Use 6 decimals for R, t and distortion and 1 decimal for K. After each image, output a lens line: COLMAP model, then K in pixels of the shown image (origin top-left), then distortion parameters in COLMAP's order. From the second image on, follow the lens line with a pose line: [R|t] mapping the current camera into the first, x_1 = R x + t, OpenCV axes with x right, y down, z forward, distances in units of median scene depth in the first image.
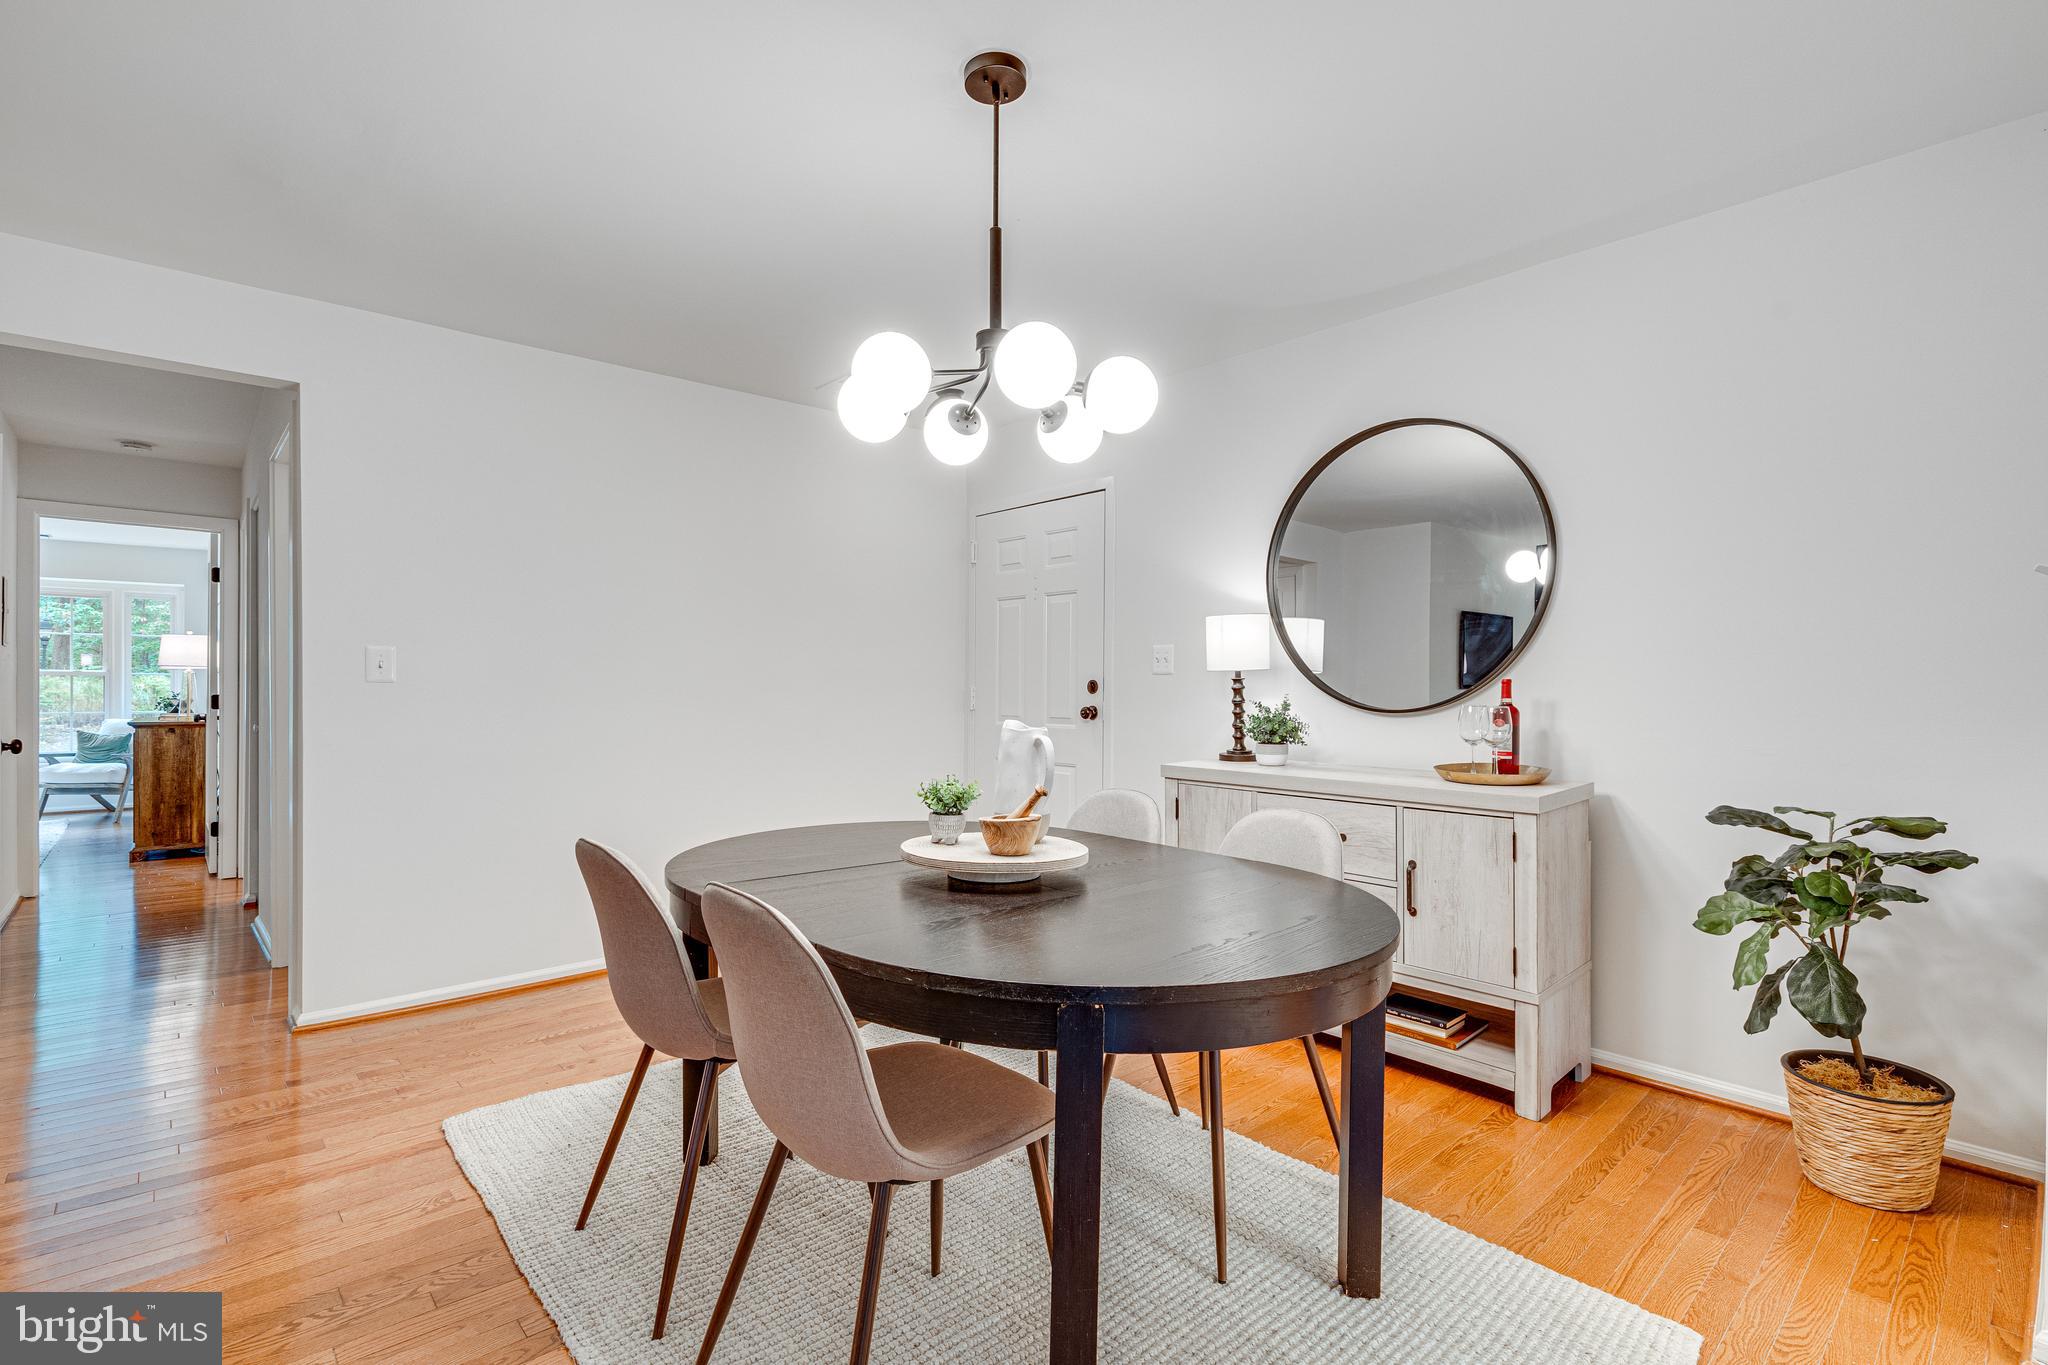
lens RADIAL K [[951.2, 0, 1018.7], [0, 951.2, 690.4], [0, 0, 1]] dist [-0.003420, 0.001240]
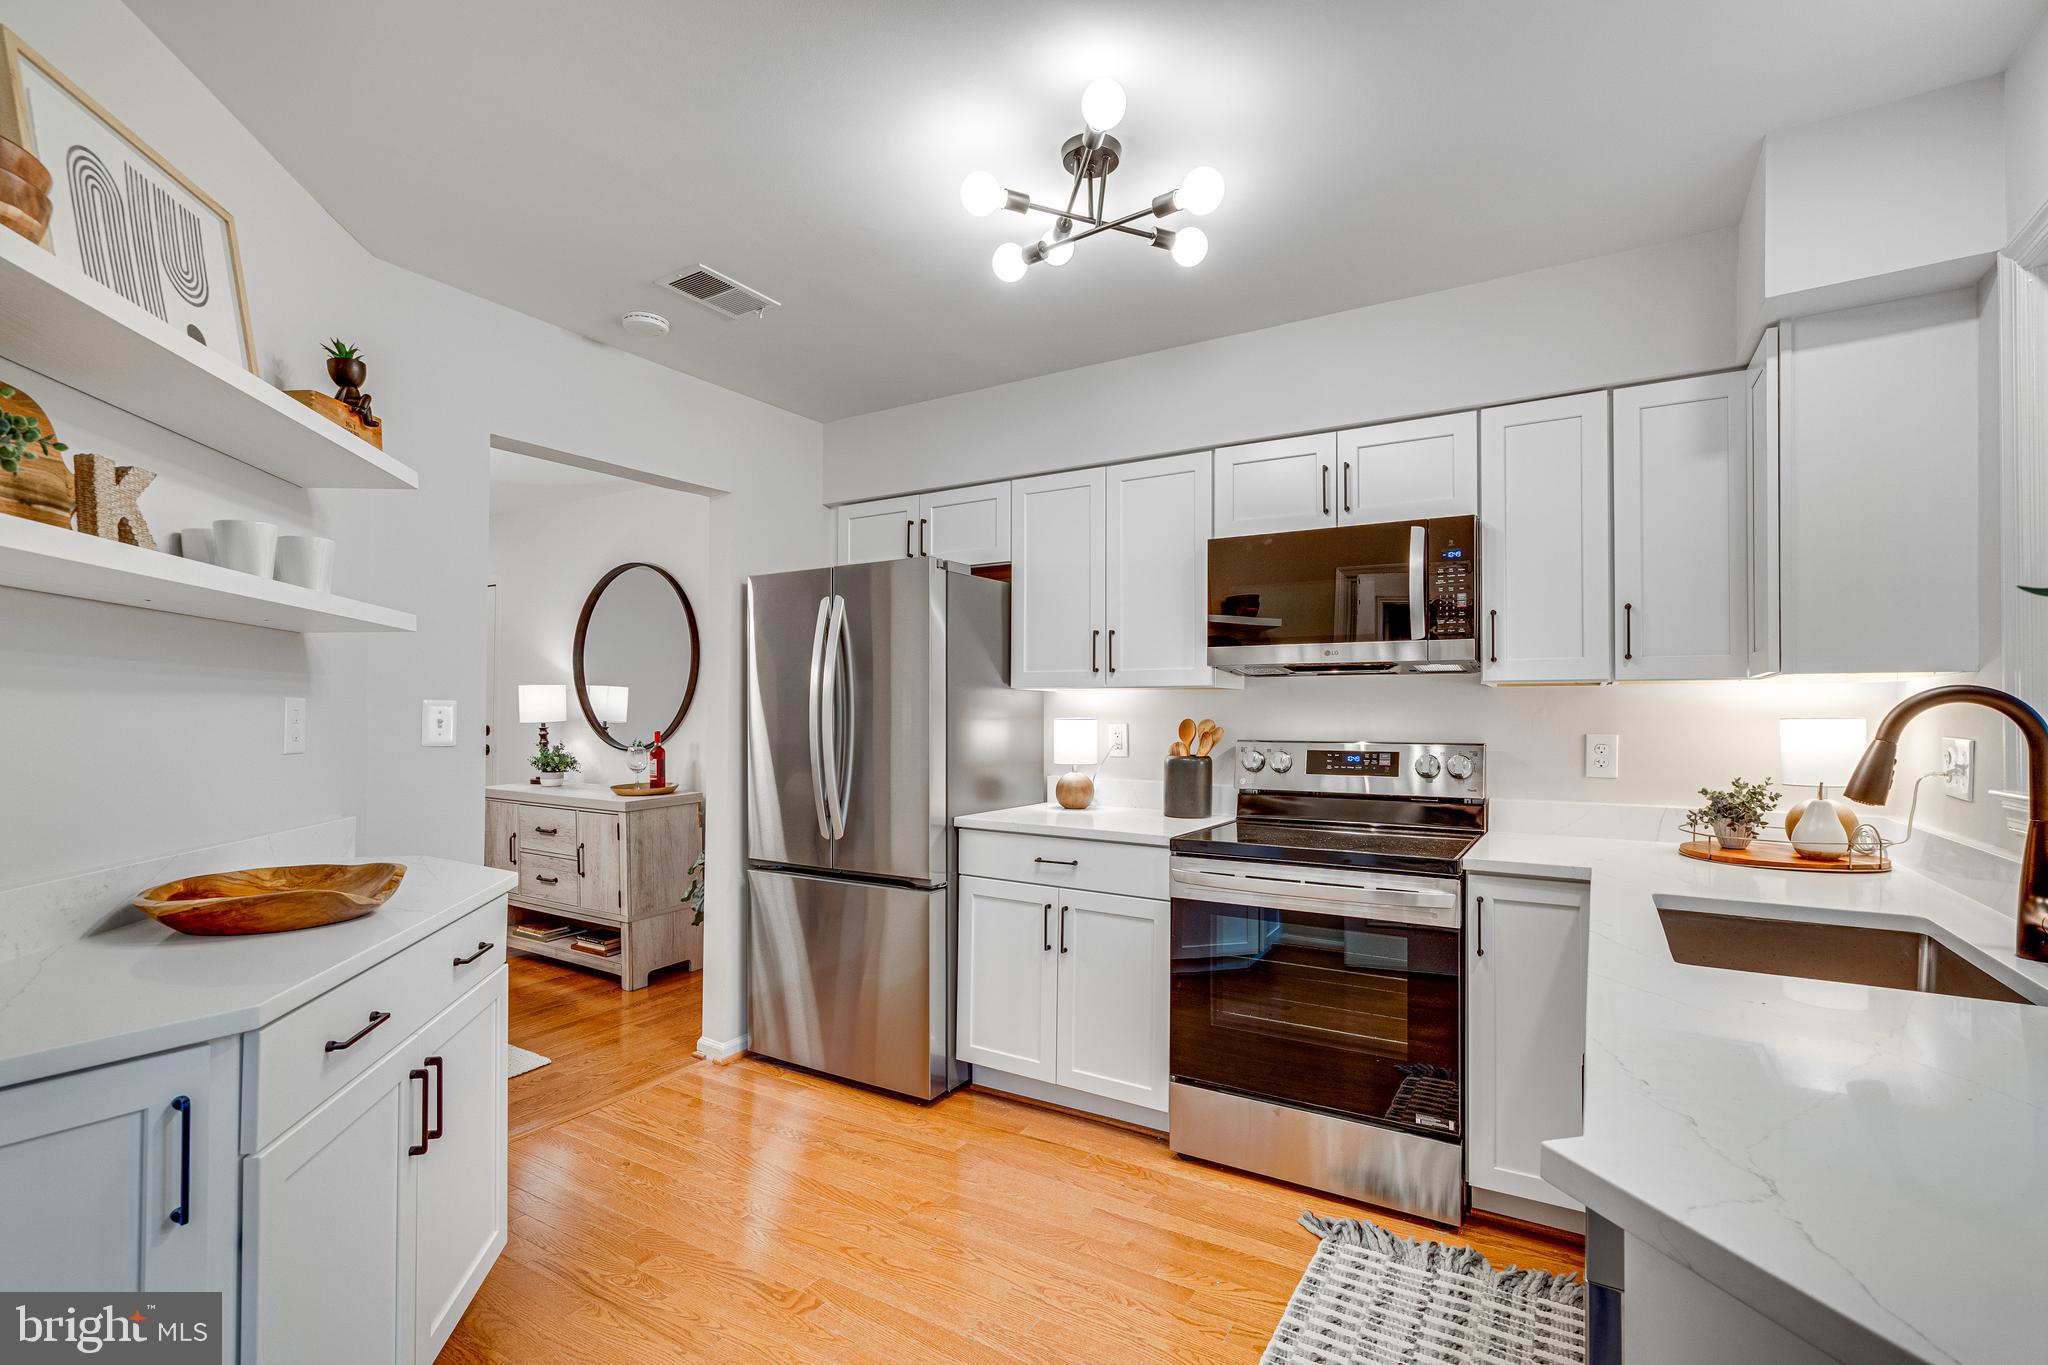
lens RADIAL K [[951.2, 0, 1020.0], [0, 951.2, 697.7], [0, 0, 1]] dist [-0.003420, 0.001240]
pose [[0.964693, -0.000617, 0.263376, 0.752860], [0.003936, 0.999919, -0.012073, -0.052030], [-0.263348, 0.012683, 0.964618, -0.824721]]
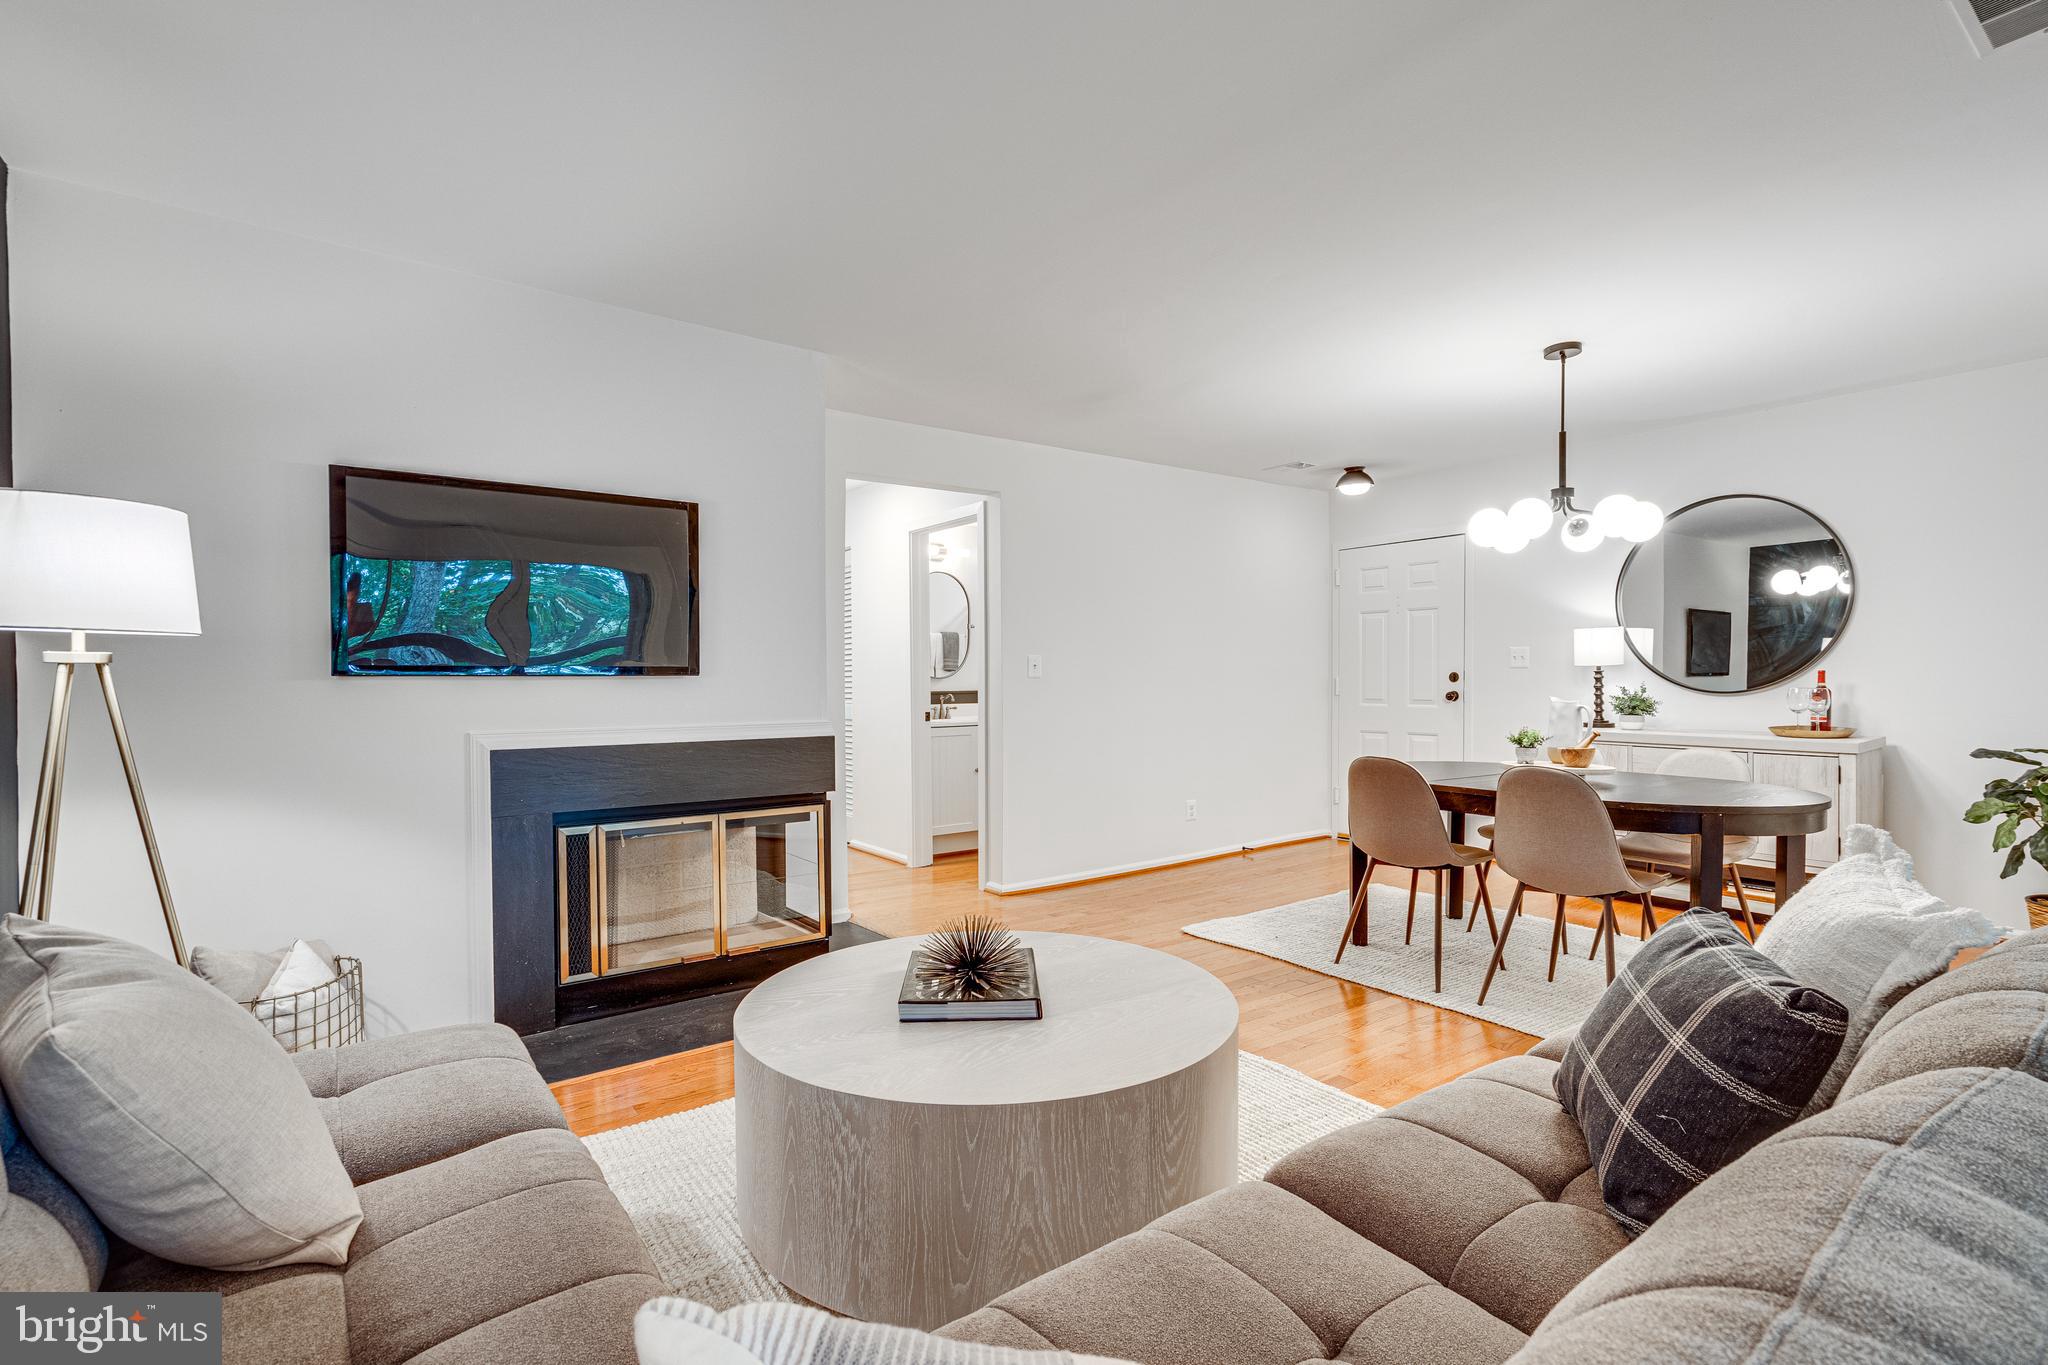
lens RADIAL K [[951.2, 0, 1030.1], [0, 951.2, 682.6], [0, 0, 1]] dist [-0.003420, 0.001240]
pose [[0.995500, -0.006915, -0.094507, -0.680777], [0.007073, 0.999974, 0.001339, -0.003742], [0.094496, -0.002002, 0.995523, -0.725691]]
